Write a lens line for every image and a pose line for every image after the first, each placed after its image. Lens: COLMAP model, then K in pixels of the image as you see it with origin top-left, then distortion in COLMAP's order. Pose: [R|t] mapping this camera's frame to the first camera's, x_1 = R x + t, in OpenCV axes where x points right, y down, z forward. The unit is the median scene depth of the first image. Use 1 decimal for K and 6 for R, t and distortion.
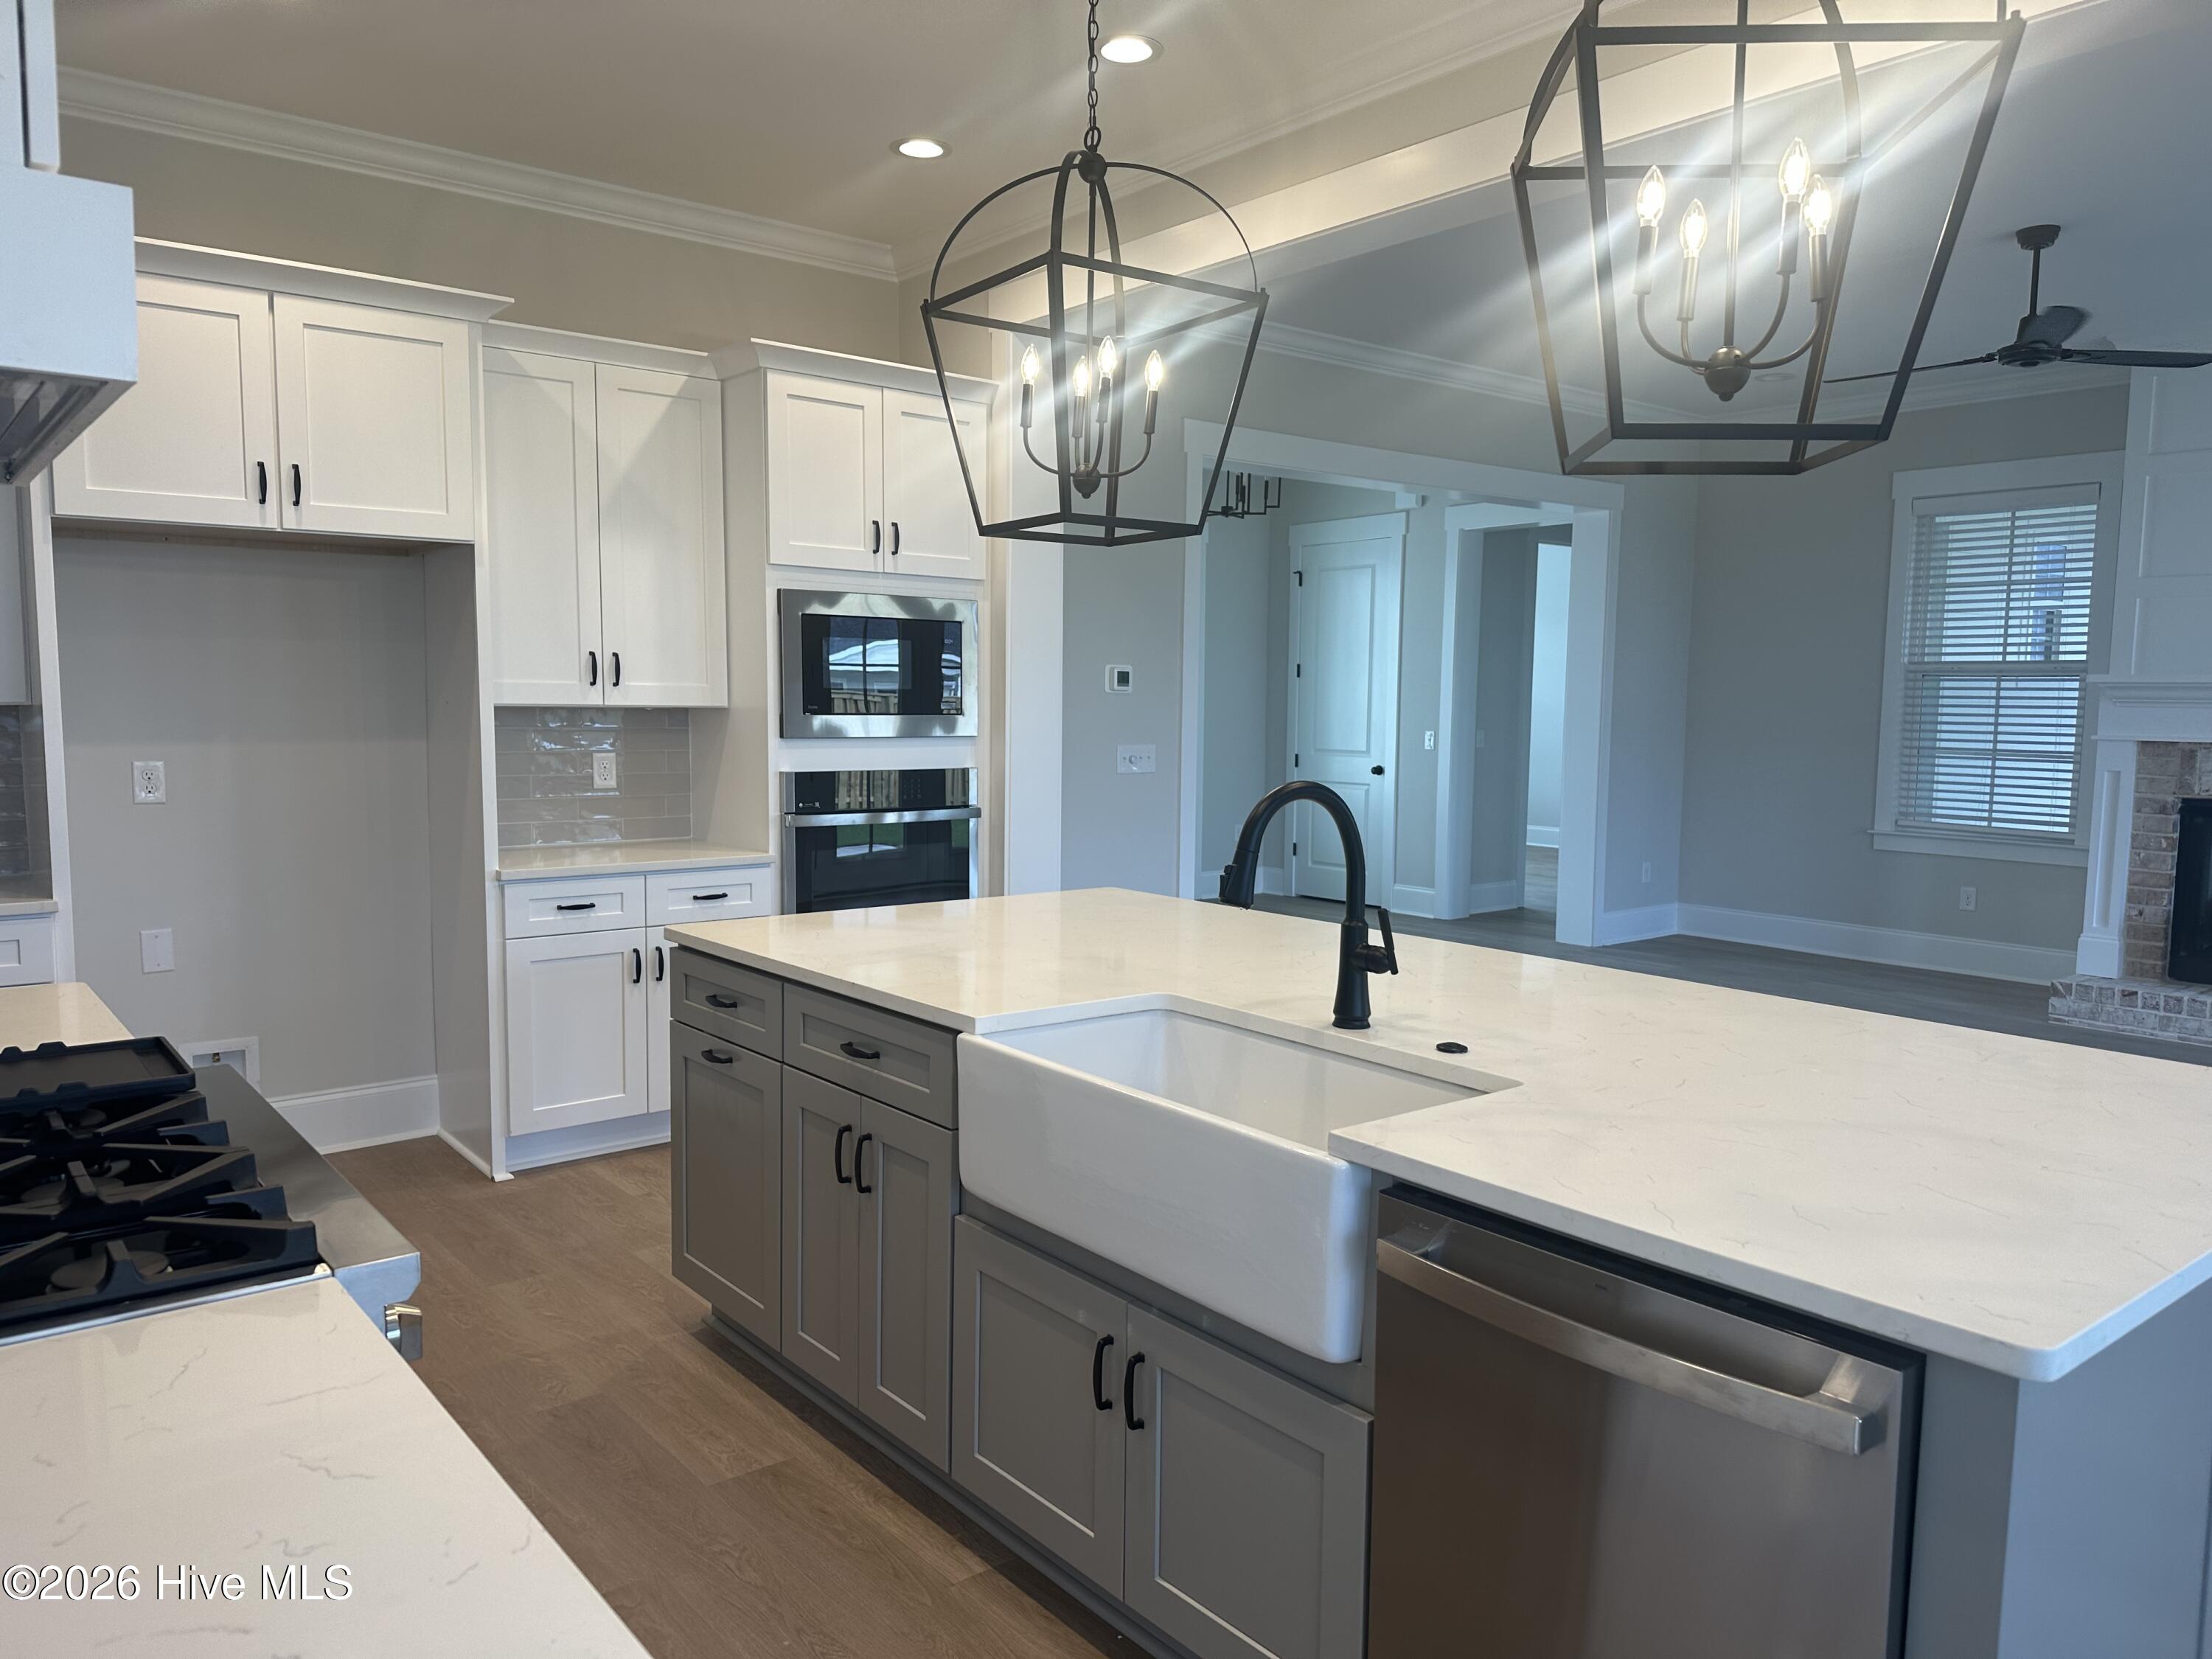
lens RADIAL K [[1570.0, 0, 1113.4], [0, 1570.0, 809.0], [0, 0, 1]] dist [0.024593, -0.021228]
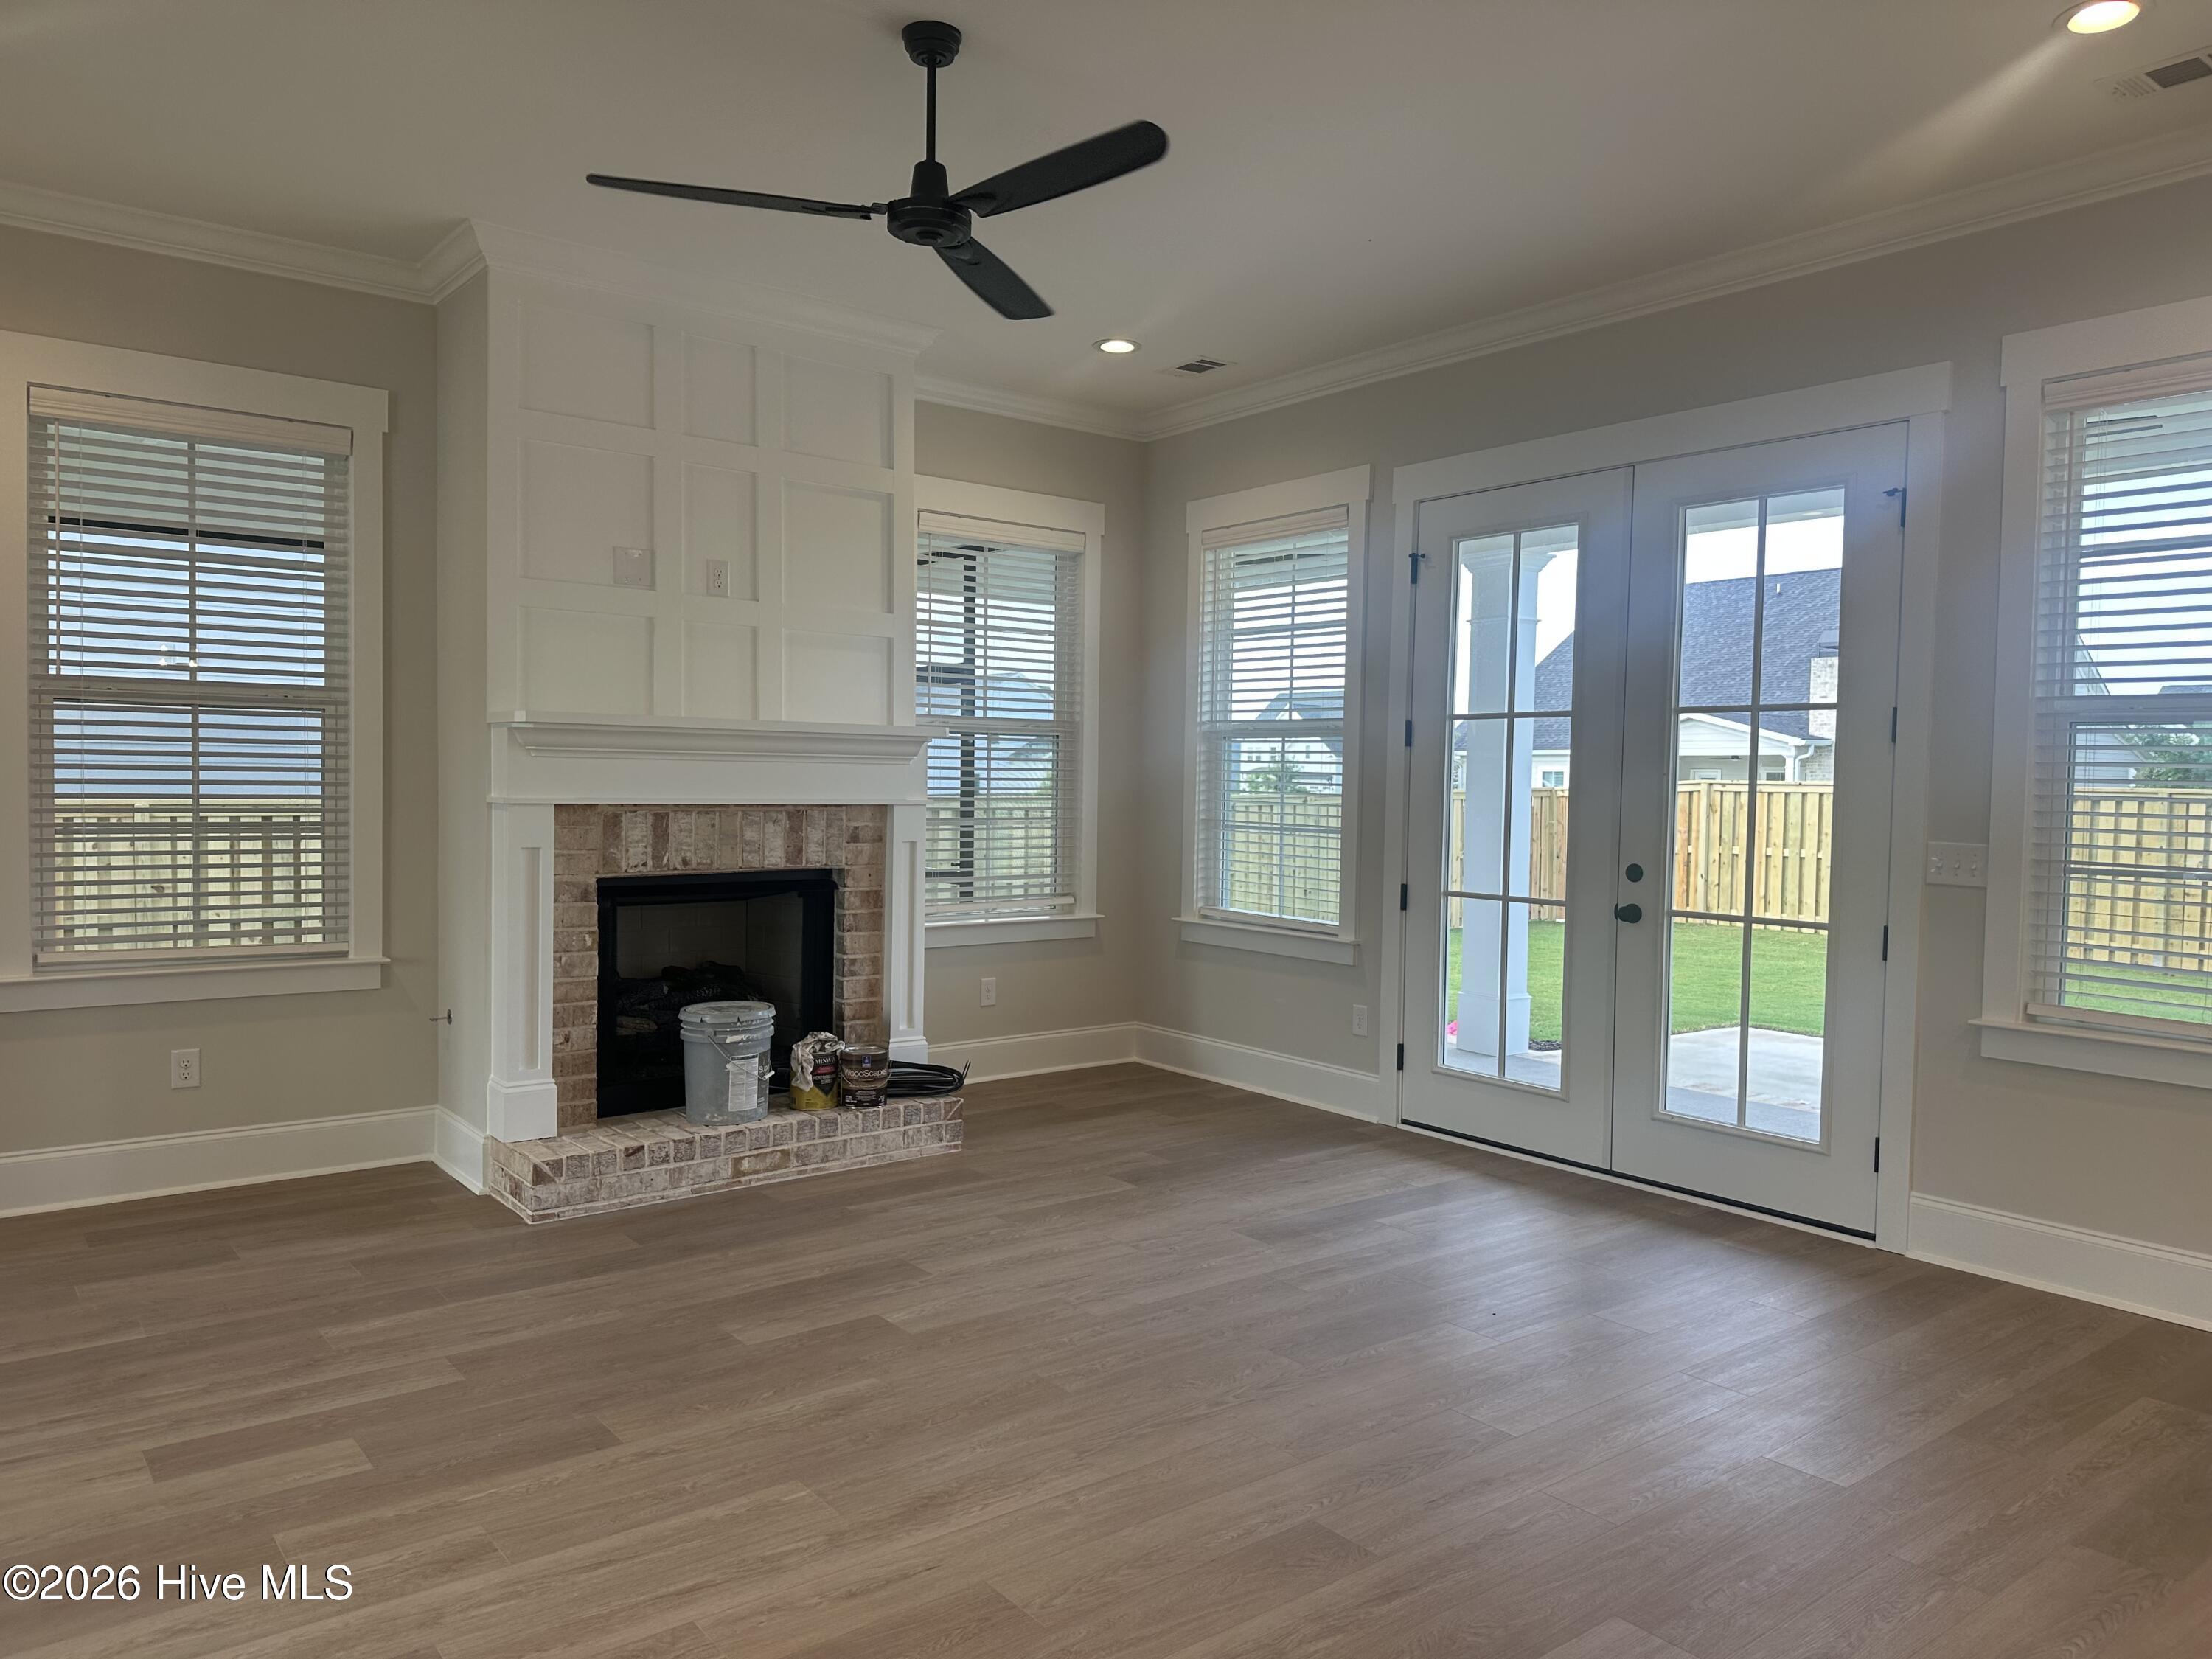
lens RADIAL K [[1570.0, 0, 1157.2], [0, 1570.0, 833.9], [0, 0, 1]] dist [0.024593, -0.021228]
pose [[-0.004694, -0.043440, 0.999045, -0.145099], [0.058344, 0.997342, 0.043640, -0.087244], [-0.998286, 0.058493, -0.002147, 1.416060]]
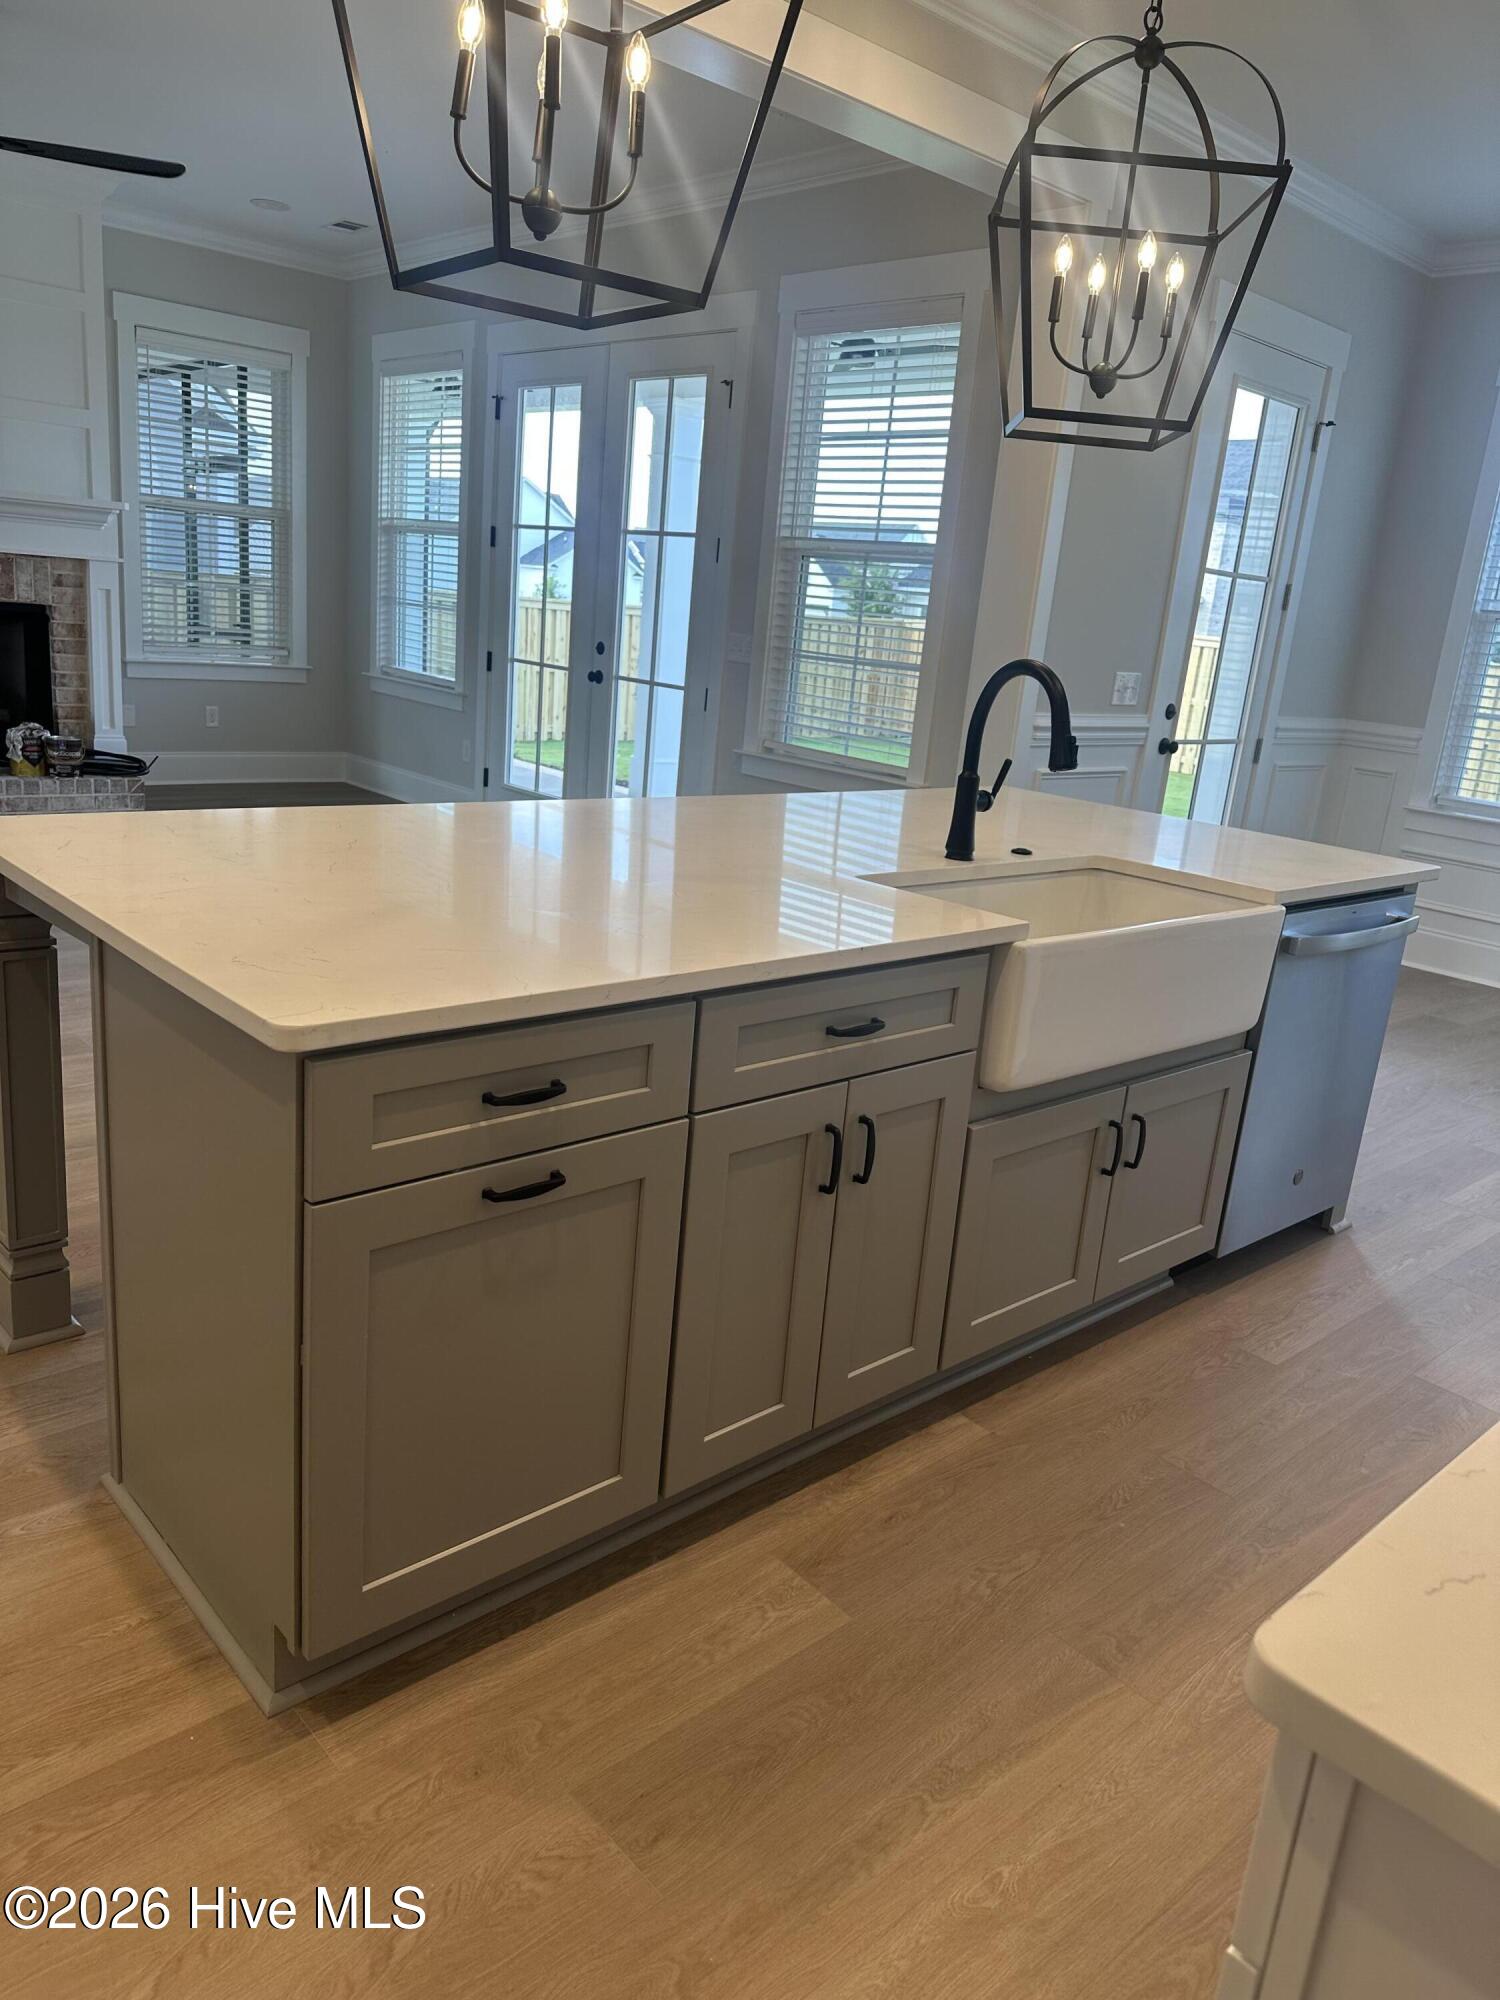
lens RADIAL K [[1419.6, 0, 722.7], [0, 1419.6, 1010.7], [0, 0, 1]] dist [0.024593, -0.021228]
pose [[-0.056701, -0.291027, 0.955033, -0.685044], [-0.014317, 0.956711, 0.290688, -0.051291], [-0.998289, 0.002809, -0.058413, 0.900658]]
